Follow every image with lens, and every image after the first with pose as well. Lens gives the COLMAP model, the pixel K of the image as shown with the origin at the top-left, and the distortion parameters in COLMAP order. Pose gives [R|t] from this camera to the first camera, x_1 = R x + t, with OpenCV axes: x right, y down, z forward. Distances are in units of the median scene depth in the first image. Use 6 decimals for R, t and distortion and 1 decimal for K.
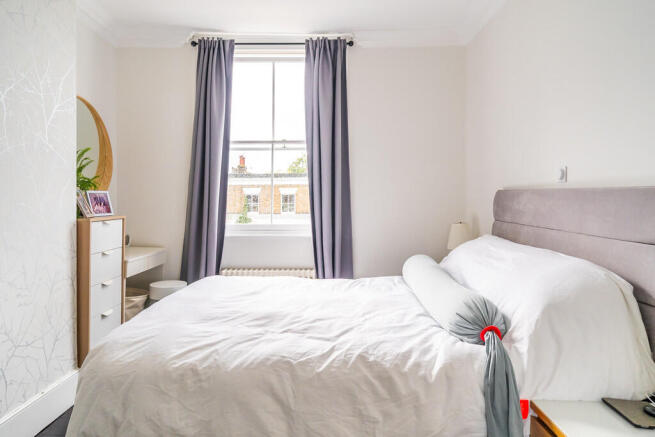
lens RADIAL K [[414.6, 0, 328.2], [0, 414.6, 217.9], [0, 0, 1]] dist [-0.000461, 0.001773]
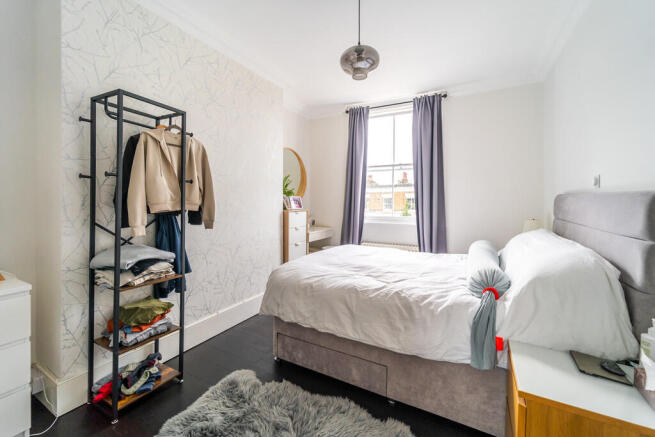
lens RADIAL K [[269.7, 0, 329.8], [0, 269.7, 217.3], [0, 0, 1]] dist [0.002725, -0.000514]
pose [[0.890024, 0.030421, -0.454898, 0.166808], [-0.023163, 0.999500, 0.021521, 0.002011], [0.455325, -0.008617, 0.890284, -0.059480]]
